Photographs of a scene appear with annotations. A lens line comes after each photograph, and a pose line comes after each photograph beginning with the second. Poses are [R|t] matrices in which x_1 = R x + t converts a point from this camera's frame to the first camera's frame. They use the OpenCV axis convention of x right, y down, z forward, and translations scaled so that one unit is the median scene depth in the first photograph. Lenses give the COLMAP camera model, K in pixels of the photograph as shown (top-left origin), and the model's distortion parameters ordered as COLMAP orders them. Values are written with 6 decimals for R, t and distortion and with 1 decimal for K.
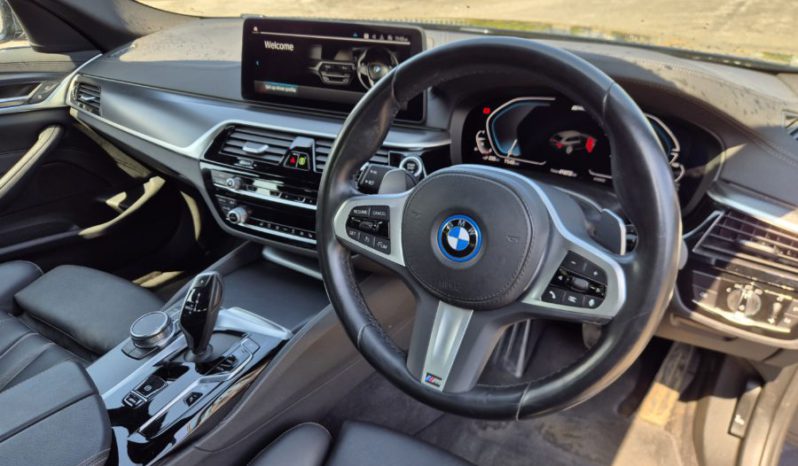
lens RADIAL K [[531.7, 0, 391.8], [0, 531.7, 232.6], [0, 0, 1]] dist [0.062890, -0.049454]
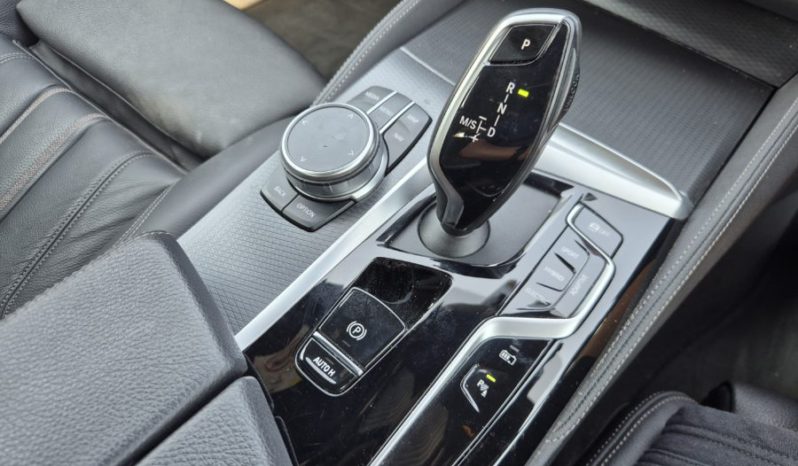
lens RADIAL K [[531.7, 0, 391.8], [0, 531.7, 232.6], [0, 0, 1]] dist [0.062890, -0.049454]
pose [[0.991617, 0.117557, -0.053629, -0.381250], [-0.079690, 0.883118, 0.462334, 0.049678], [0.101712, -0.454185, 0.885083, 0.645256]]
